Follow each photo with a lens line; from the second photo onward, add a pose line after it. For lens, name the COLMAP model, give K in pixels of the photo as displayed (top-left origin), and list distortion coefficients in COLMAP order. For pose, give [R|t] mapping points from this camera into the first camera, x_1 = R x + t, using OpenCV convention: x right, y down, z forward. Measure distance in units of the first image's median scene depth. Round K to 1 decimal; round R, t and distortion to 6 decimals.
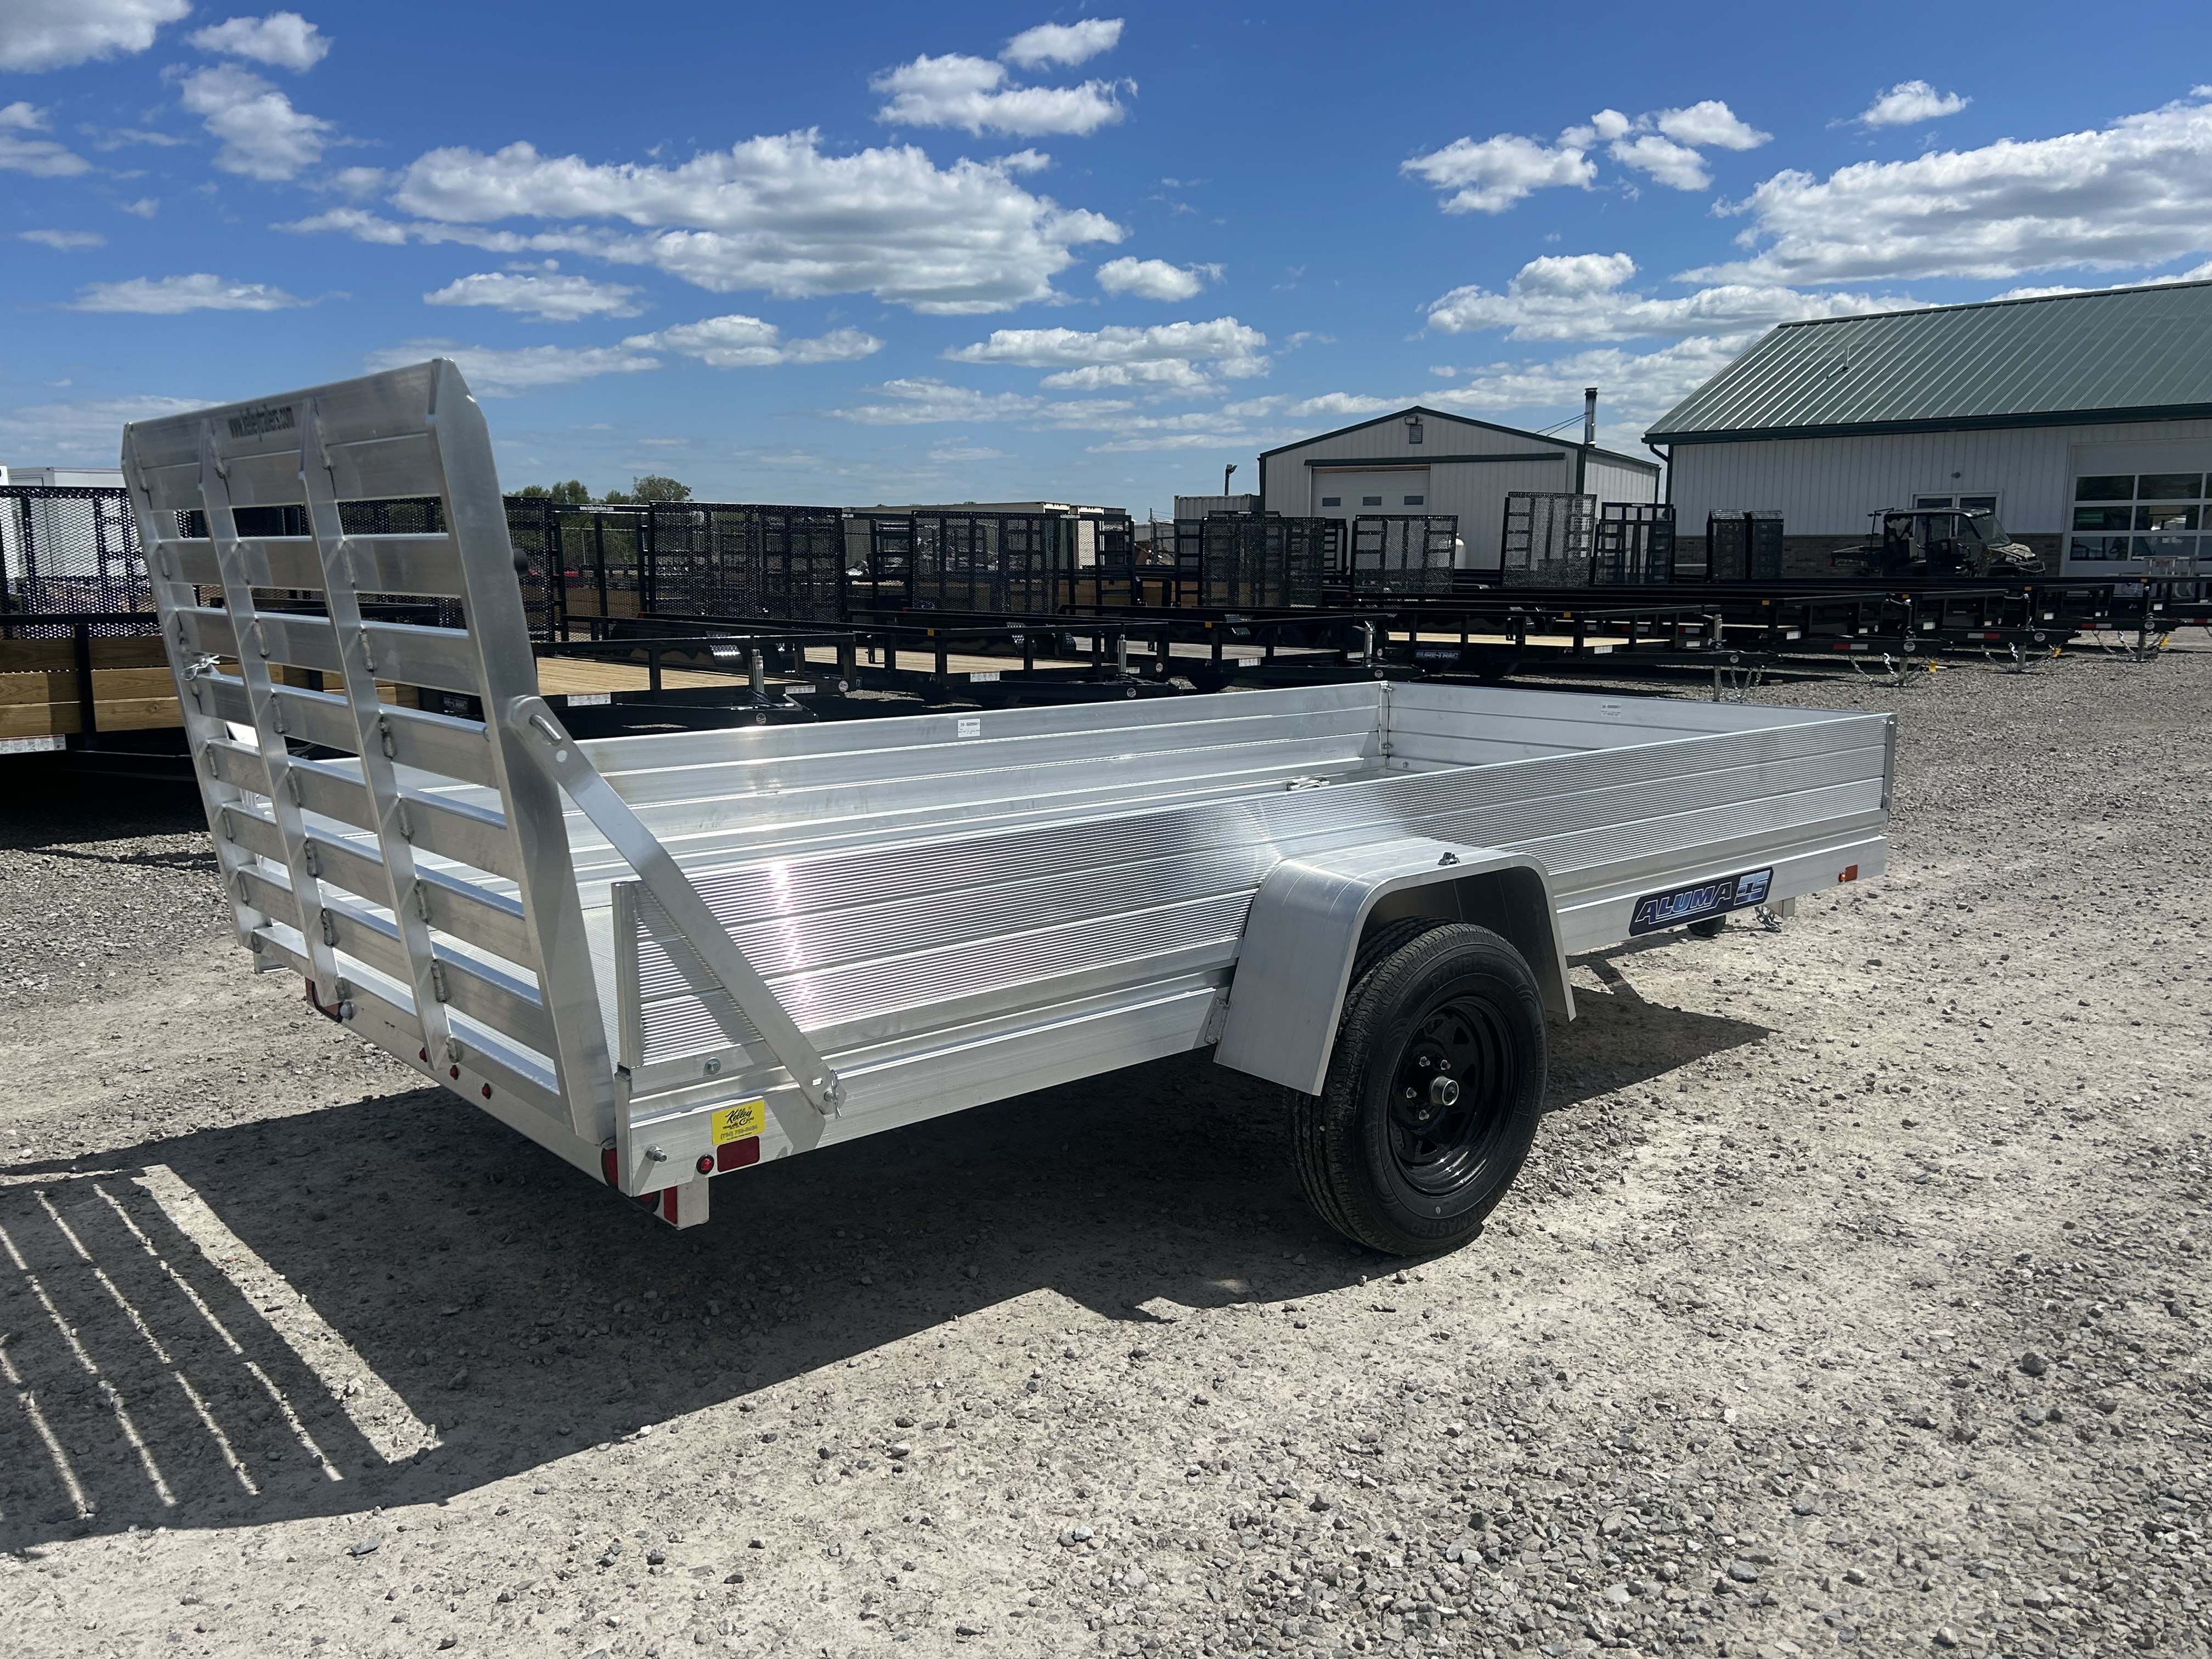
lens RADIAL K [[1734.4, 0, 1109.9], [0, 1734.4, 836.4], [0, 0, 1]] dist [0.056476, -0.062942]
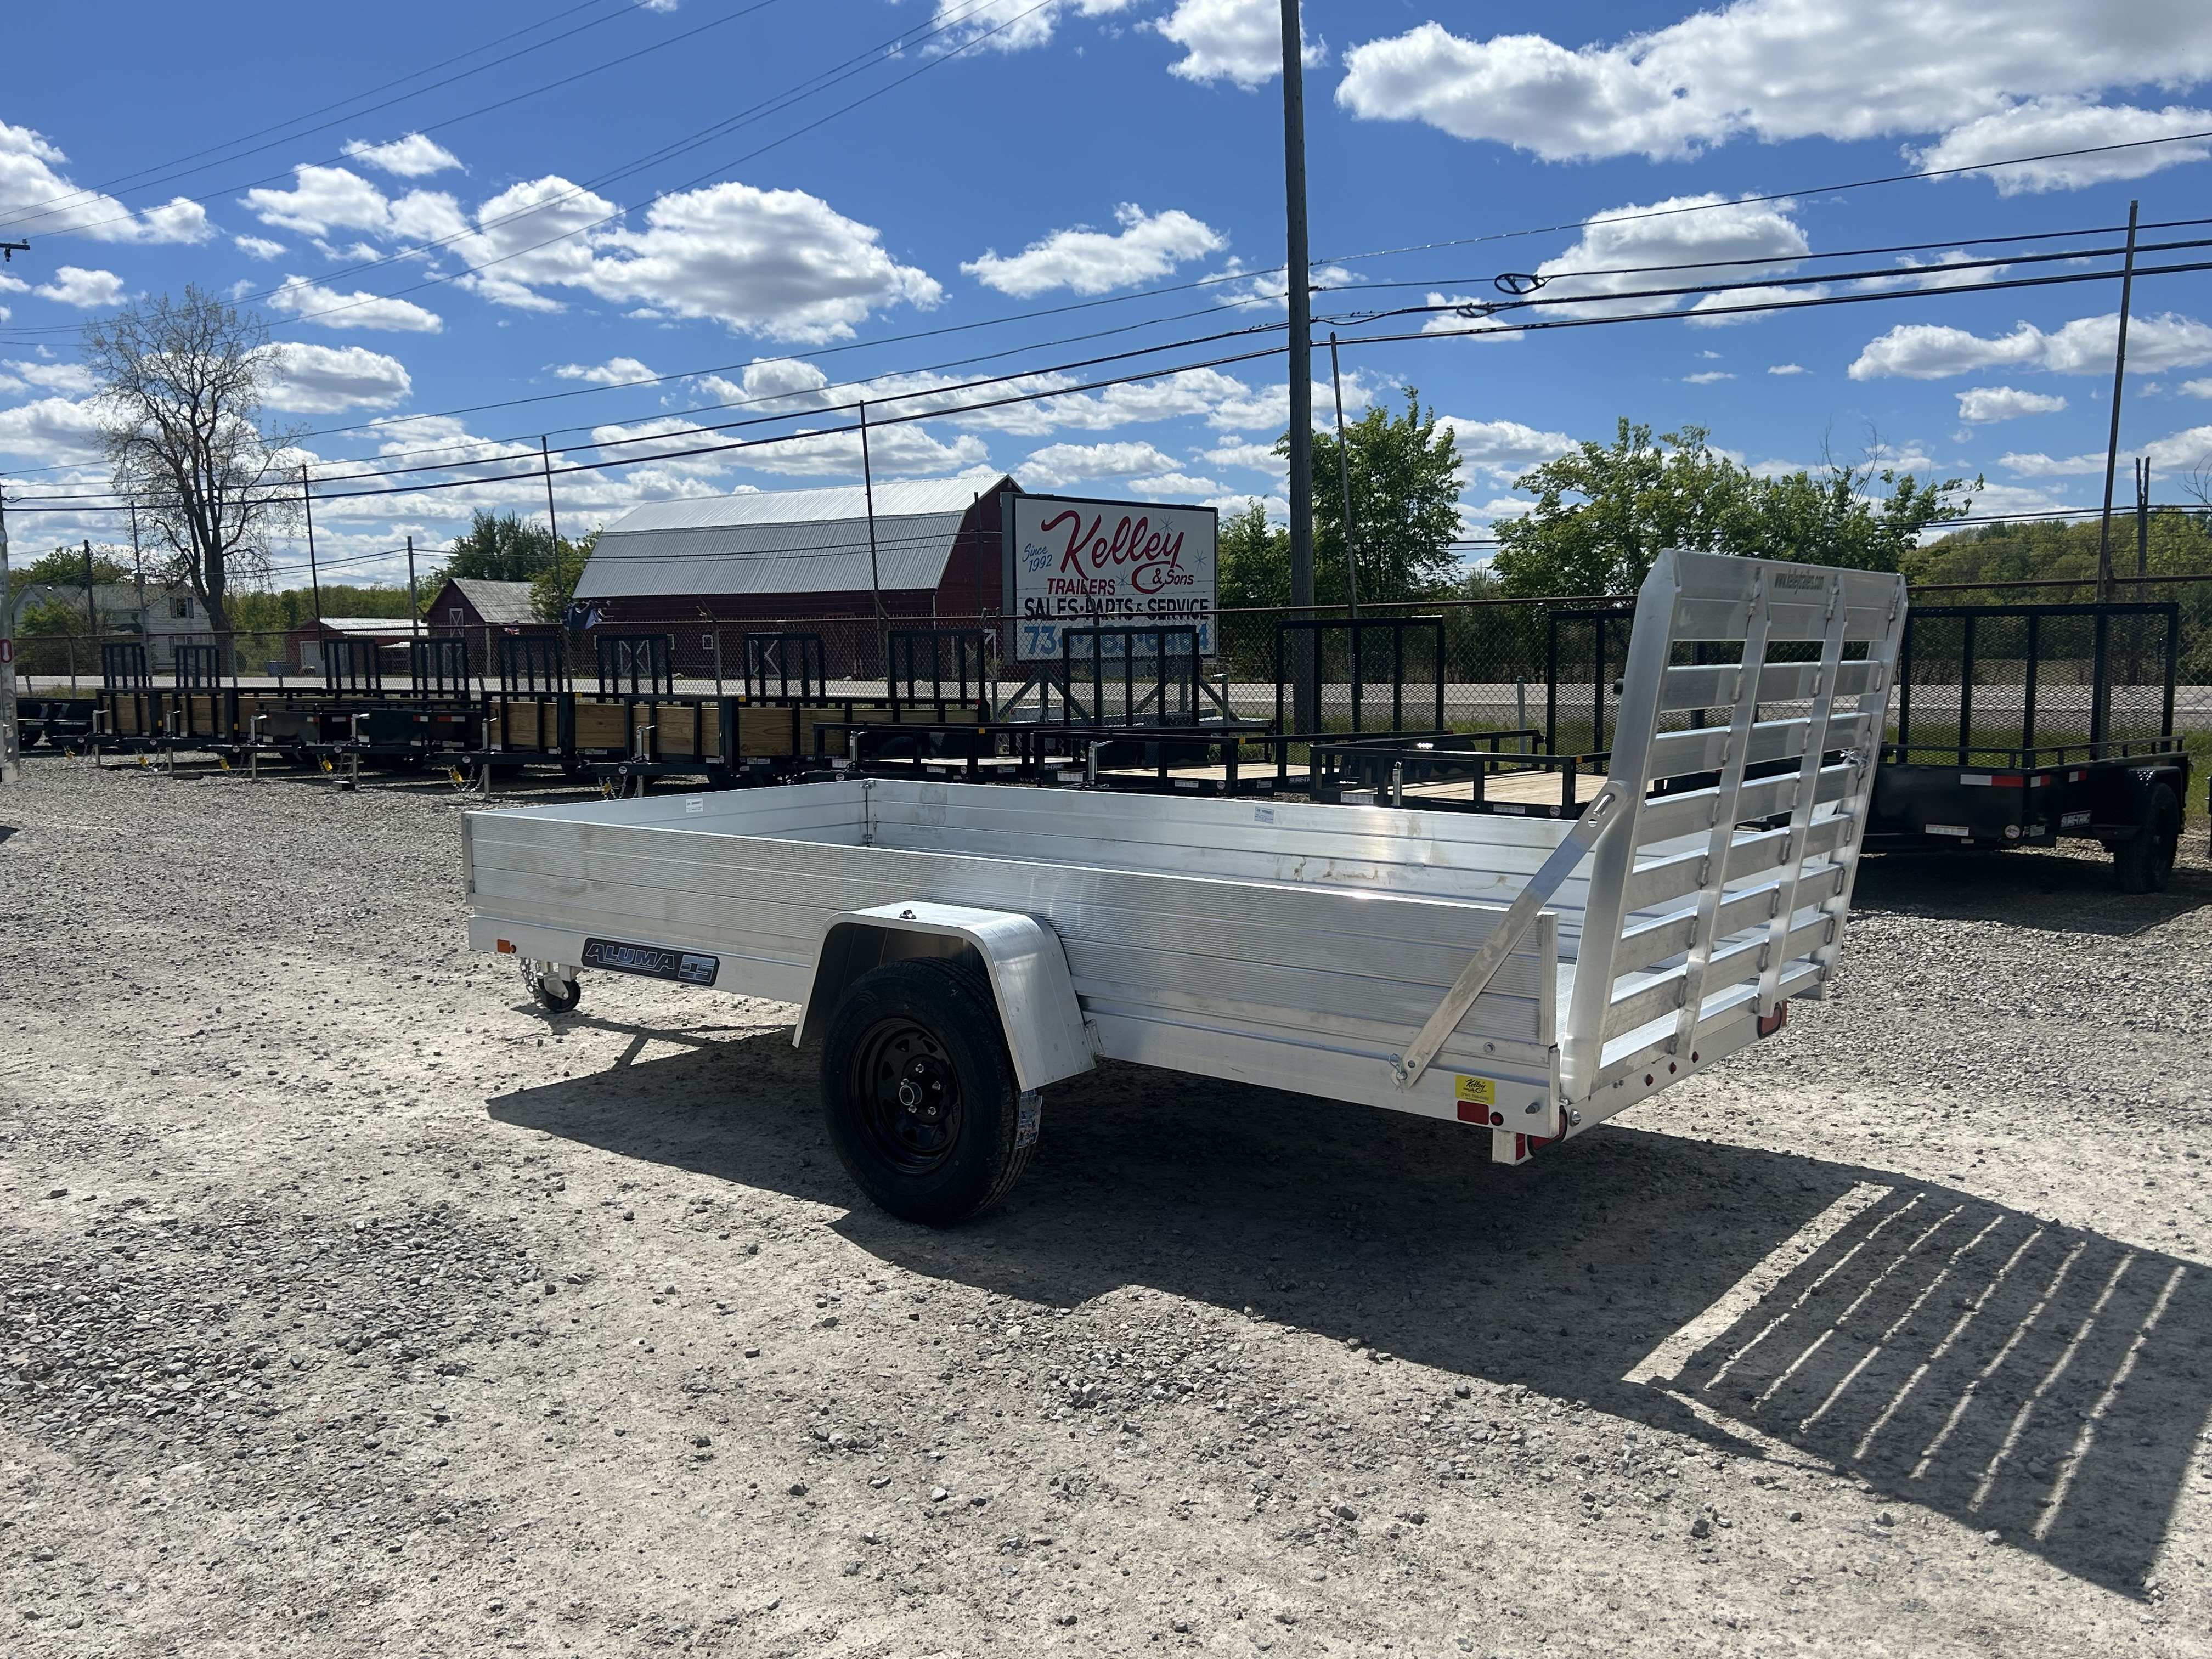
lens RADIAL K [[1734.4, 0, 1109.9], [0, 1734.4, 836.4], [0, 0, 1]] dist [0.056476, -0.062942]
pose [[-0.181561, -0.100776, 0.978202, -1.225990], [0.164613, 0.977585, 0.131266, -0.217329], [-0.969504, 0.184858, -0.160902, 1.245201]]
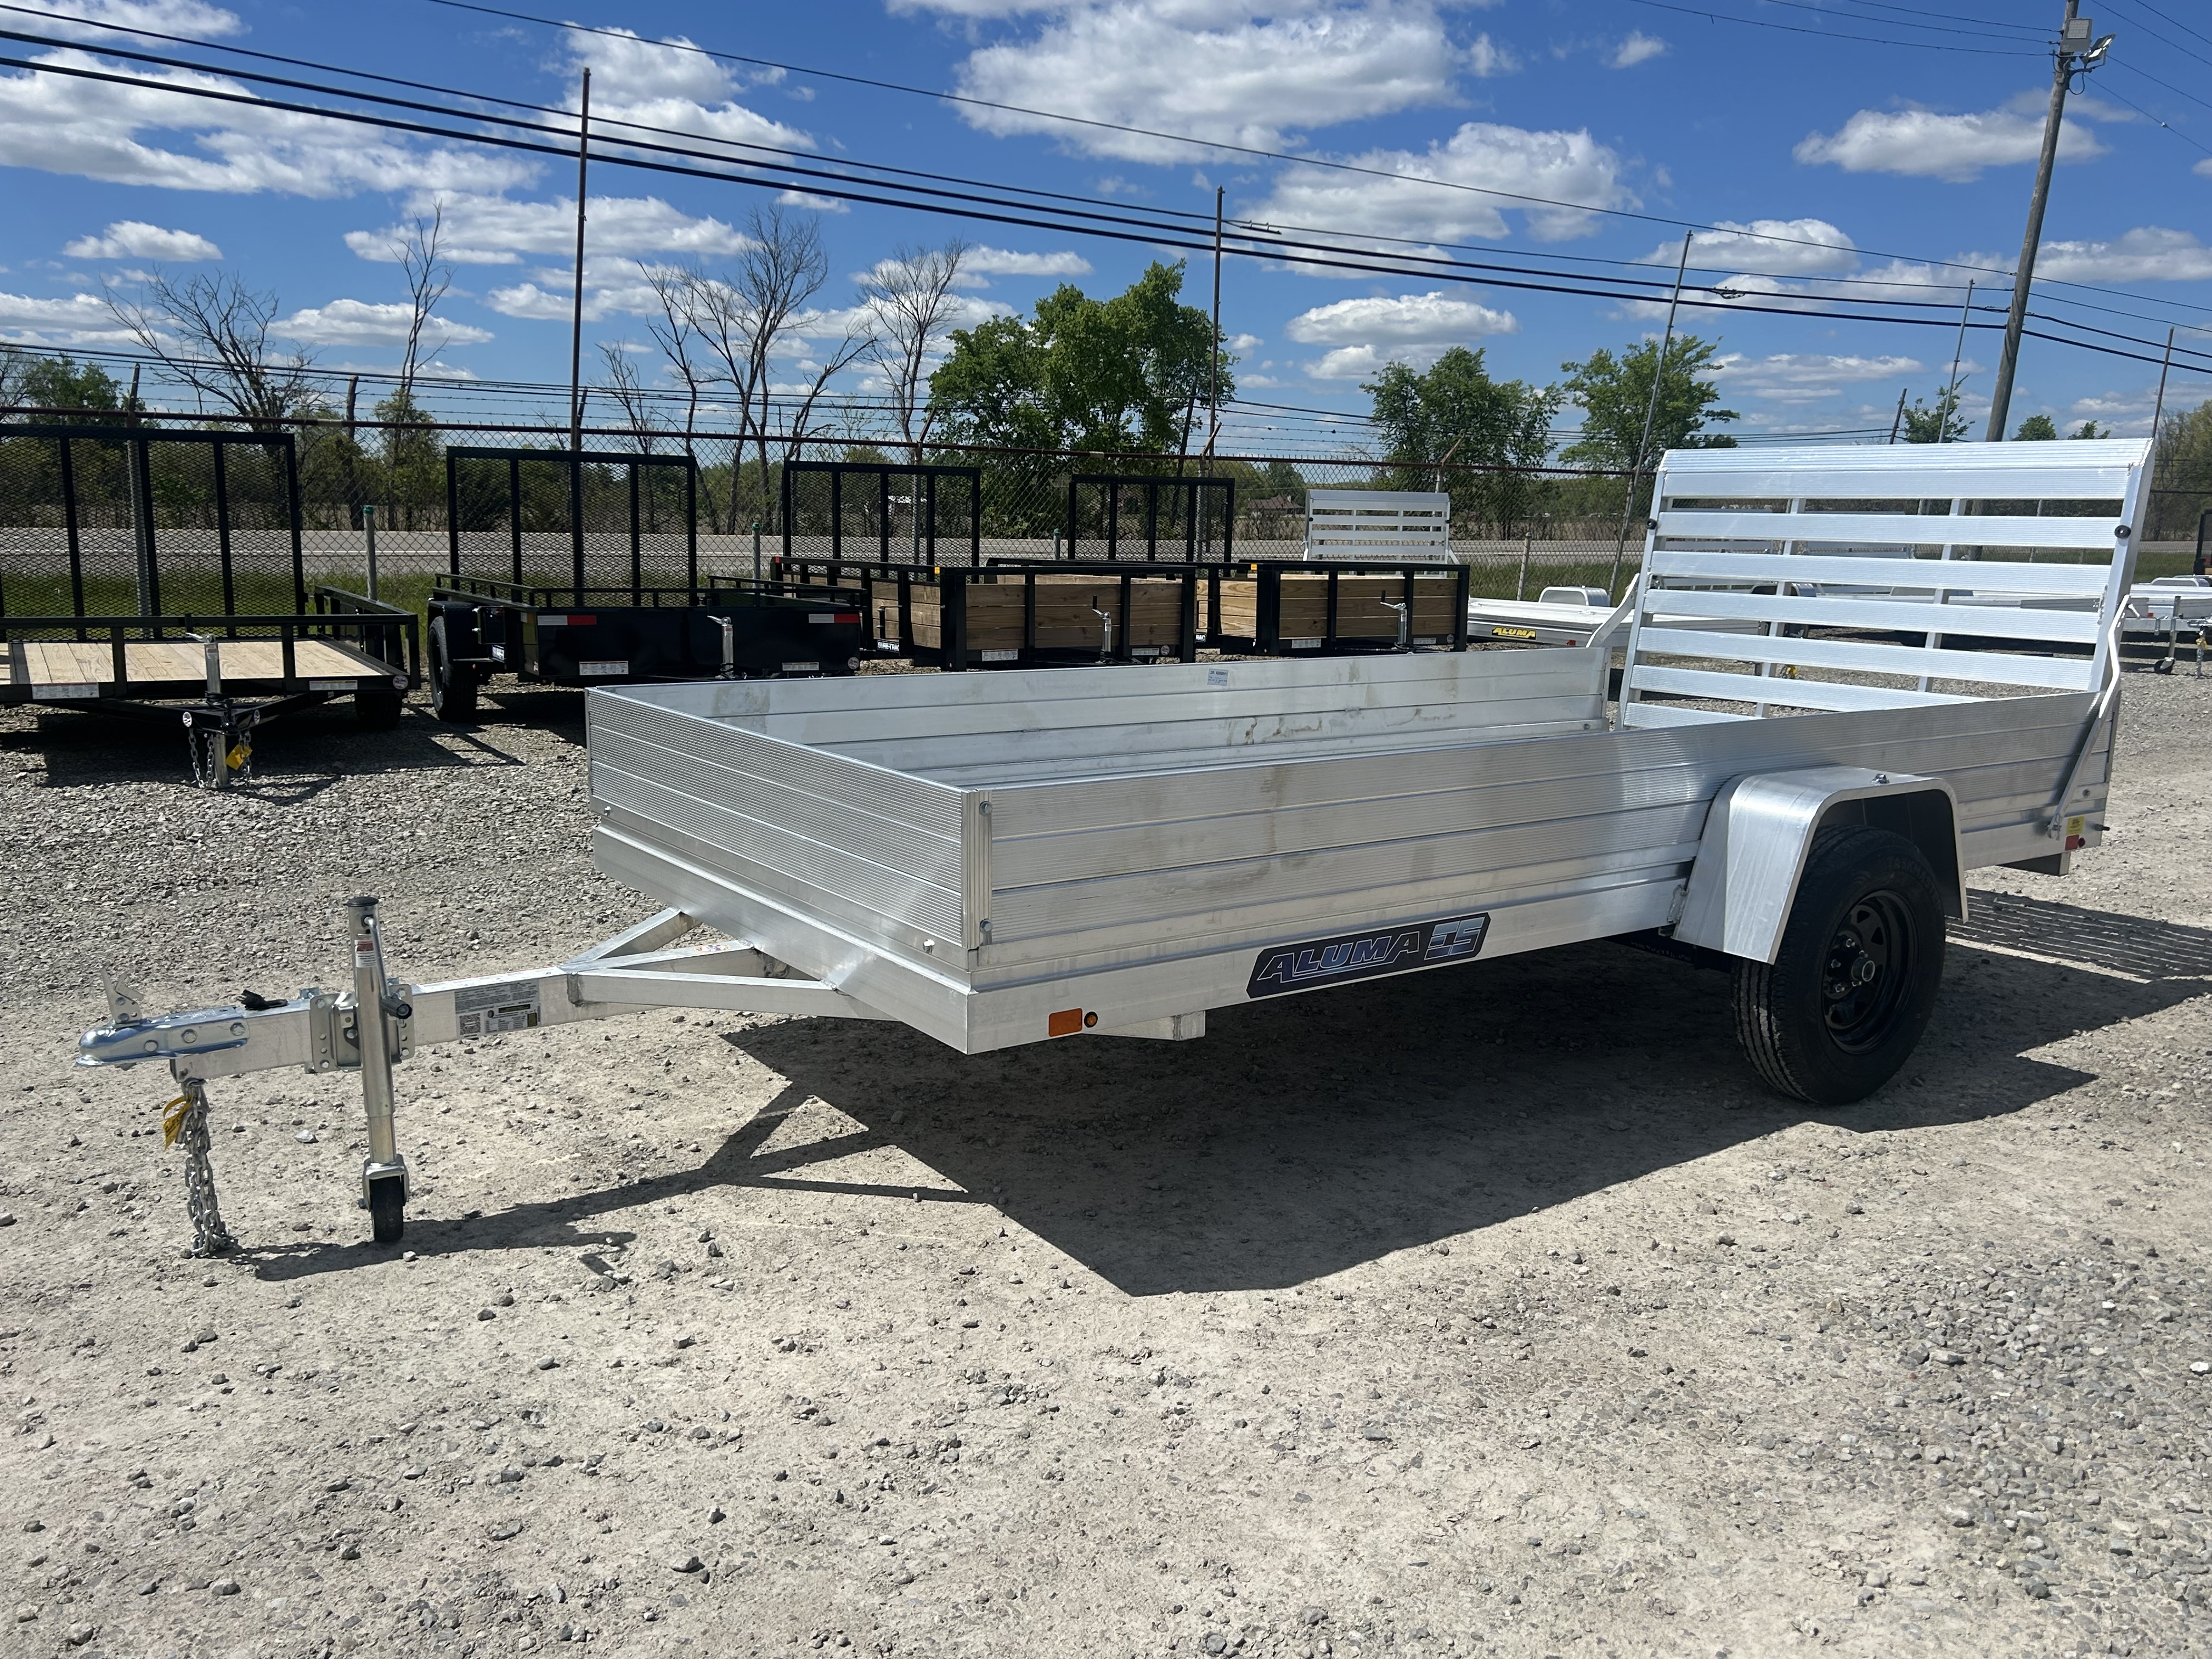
lens RADIAL K [[1734.4, 0, 1109.9], [0, 1734.4, 836.4], [0, 0, 1]] dist [0.056476, -0.062942]
pose [[-0.993887, -0.038746, 0.103377, 0.114024], [-0.001633, 0.941448, 0.337155, -0.352594], [-0.110387, 0.334925, -0.935756, 2.165215]]
